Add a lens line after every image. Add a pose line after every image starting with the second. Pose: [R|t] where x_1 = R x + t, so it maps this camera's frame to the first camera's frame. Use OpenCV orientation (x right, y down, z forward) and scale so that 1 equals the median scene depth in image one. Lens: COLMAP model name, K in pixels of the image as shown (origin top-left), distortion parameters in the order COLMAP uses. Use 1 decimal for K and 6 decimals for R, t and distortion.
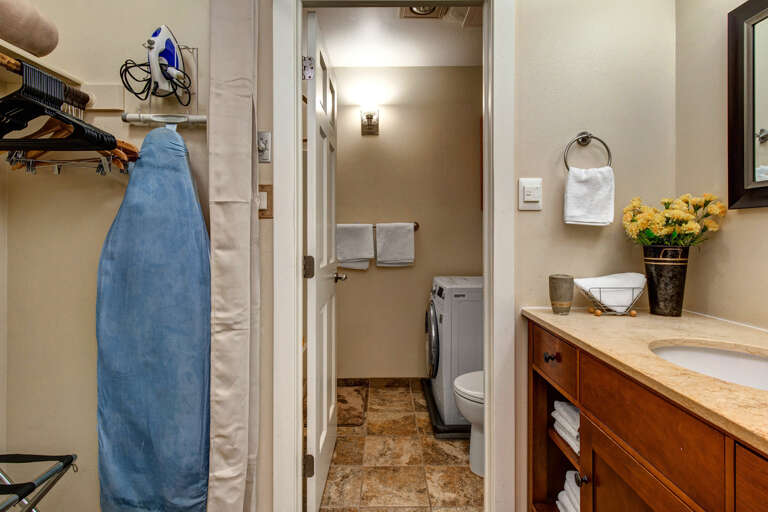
lens RADIAL K [[390.1, 0, 397.7], [0, 390.1, 221.0], [0, 0, 1]] dist [0.010014, -0.001766]
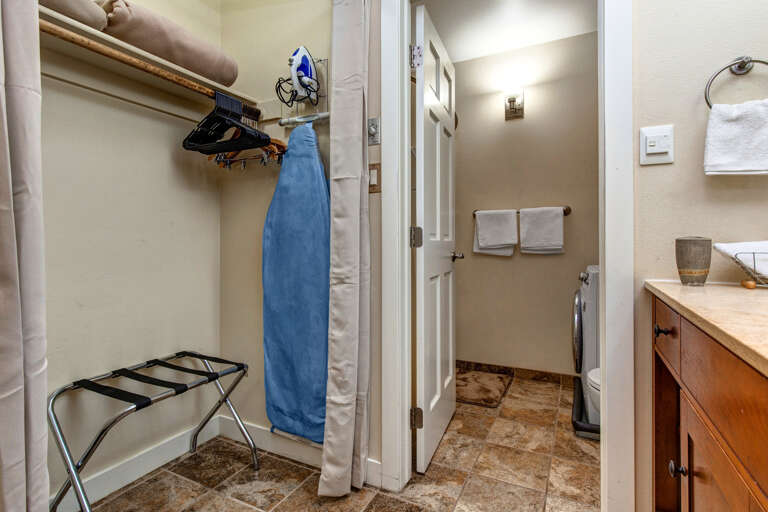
lens RADIAL K [[390.1, 0, 395.1], [0, 390.1, 221.6], [0, 0, 1]] dist [0.010014, -0.001766]
pose [[0.891130, -0.030346, -0.452732, 0.226405], [0.025519, 0.999534, -0.016767, 0.098478], [0.453030, 0.003388, 0.891489, 0.003862]]
